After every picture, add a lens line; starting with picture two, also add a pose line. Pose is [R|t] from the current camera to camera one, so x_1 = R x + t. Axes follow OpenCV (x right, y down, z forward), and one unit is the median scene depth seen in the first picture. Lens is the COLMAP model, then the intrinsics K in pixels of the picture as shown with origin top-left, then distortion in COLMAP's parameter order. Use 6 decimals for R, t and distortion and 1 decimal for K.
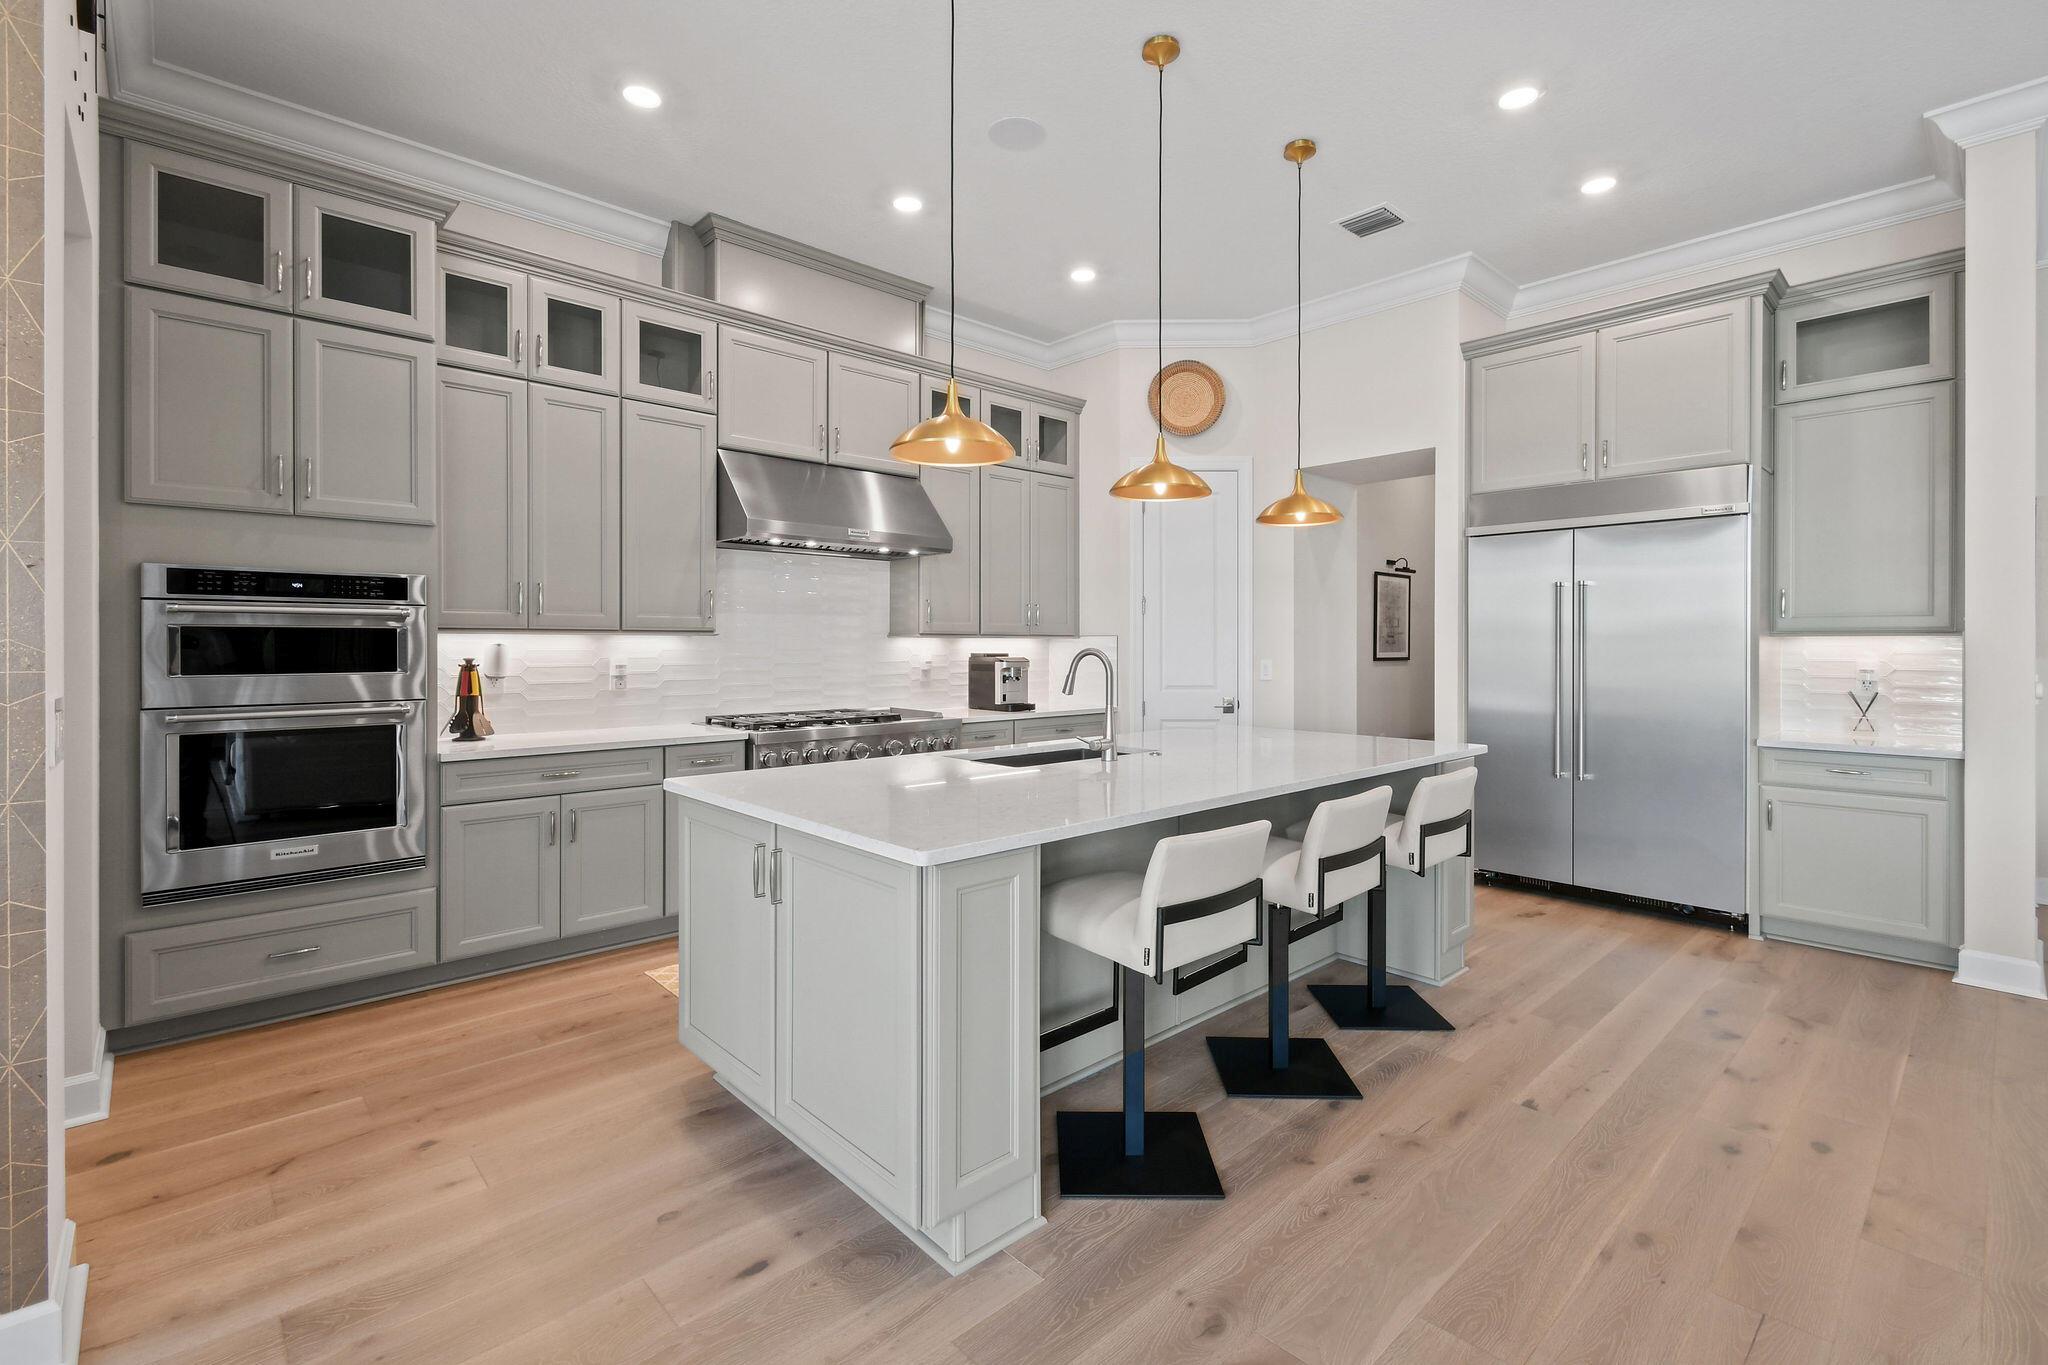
lens RADIAL K [[915.0, 0, 1026.9], [0, 915.0, 661.6], [0, 0, 1]] dist [-0.000751, -0.000420]
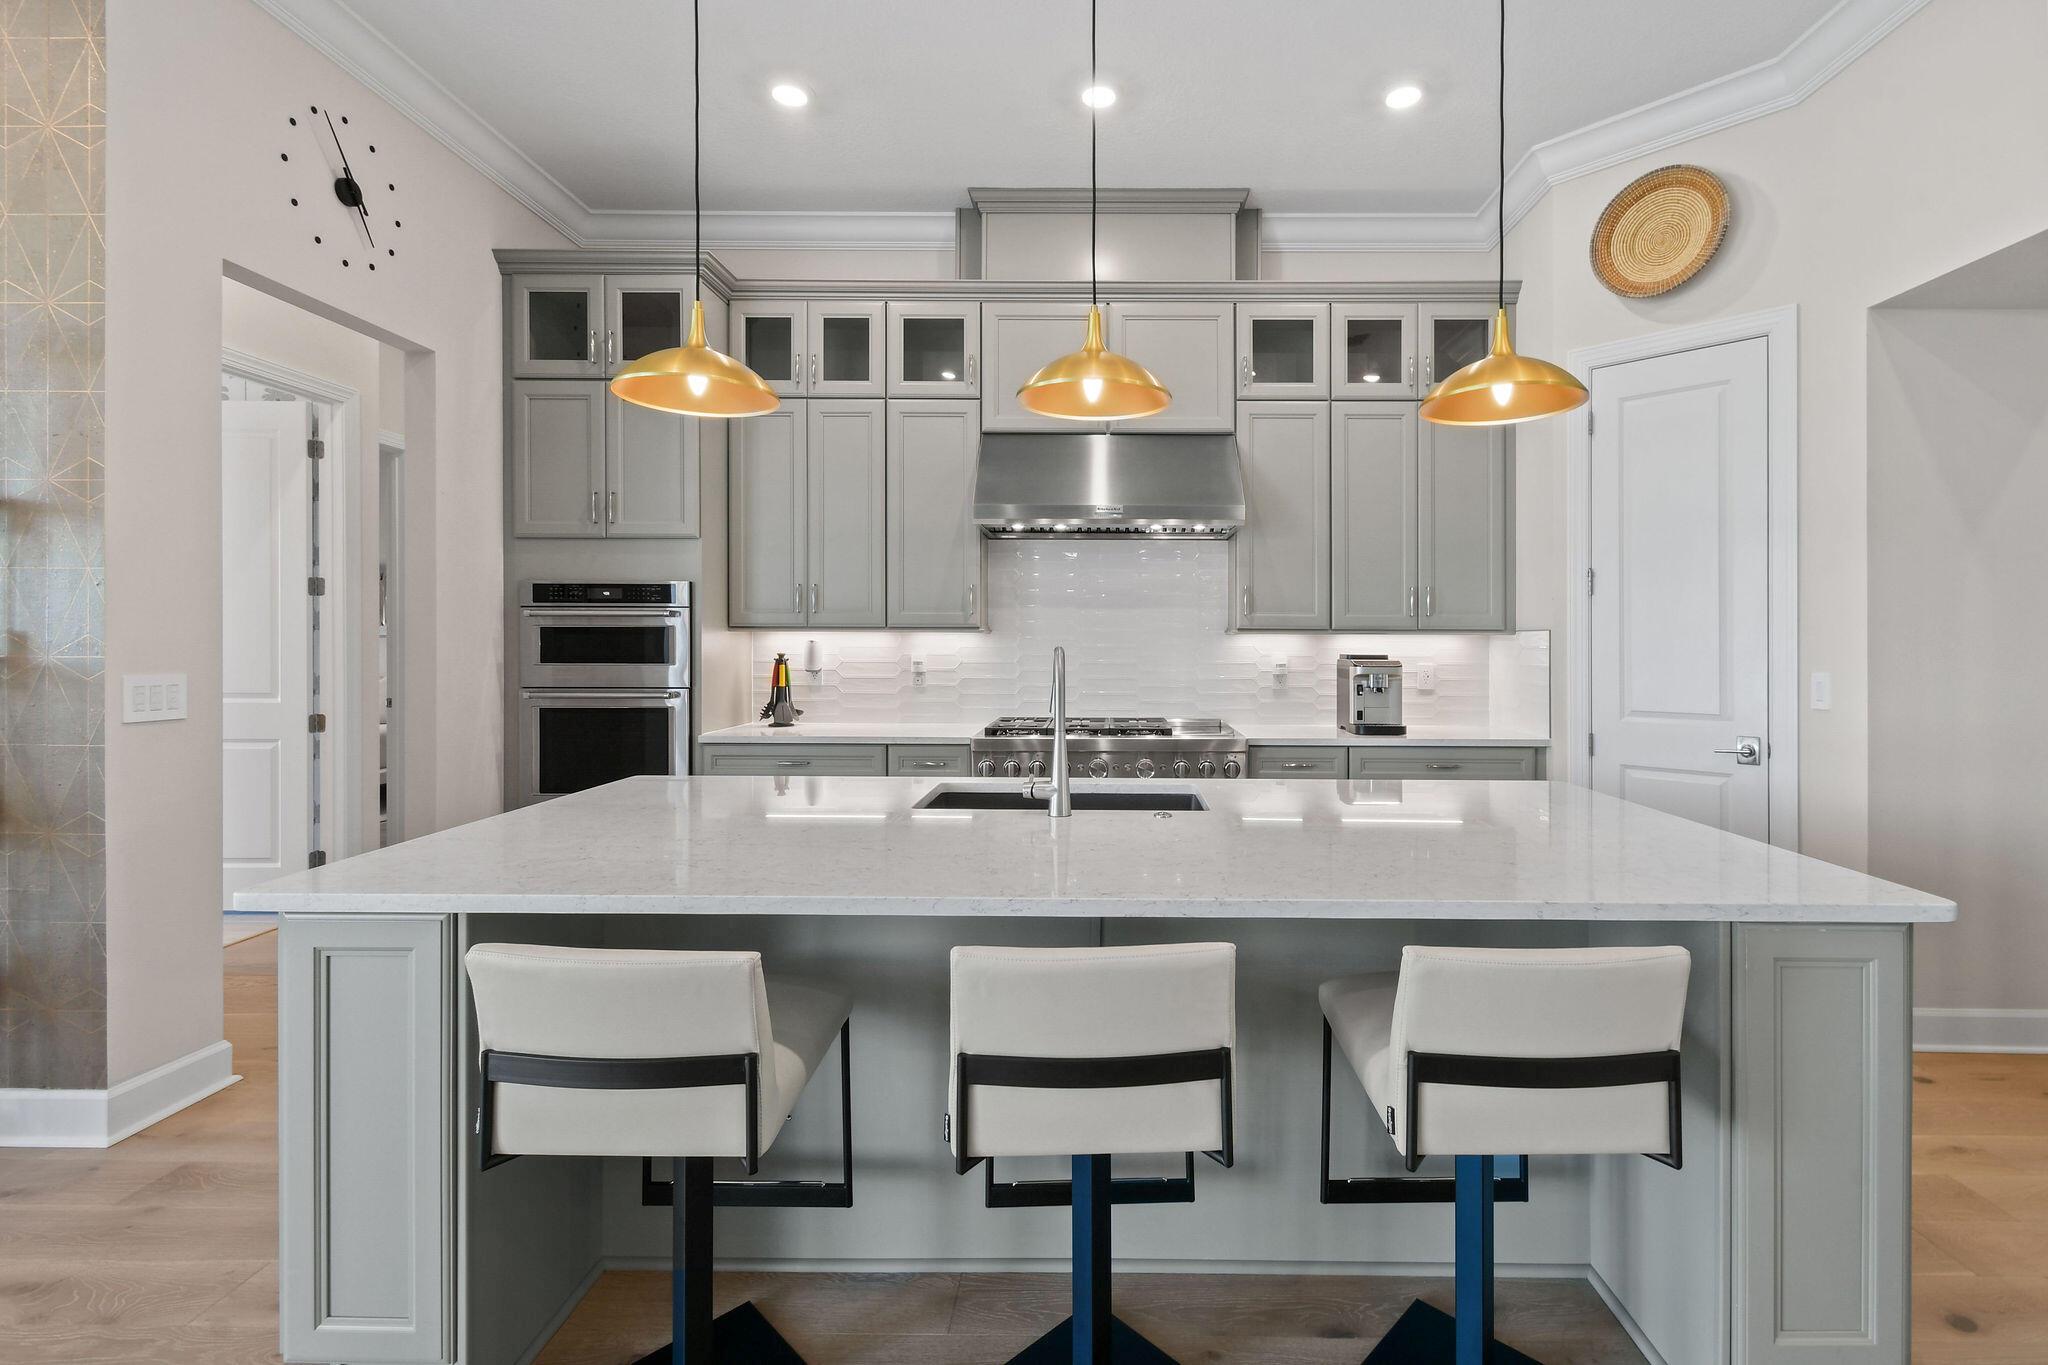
lens RADIAL K [[927.5, 0, 1096.6], [0, 927.5, 665.6], [0, 0, 1]] dist [0.001622, 0.000451]
pose [[0.727063, 0.018979, -0.686309, 0.433333], [-0.016253, 0.999814, 0.010431, -0.006413], [0.686379, 0.003571, 0.727236, 0.402935]]
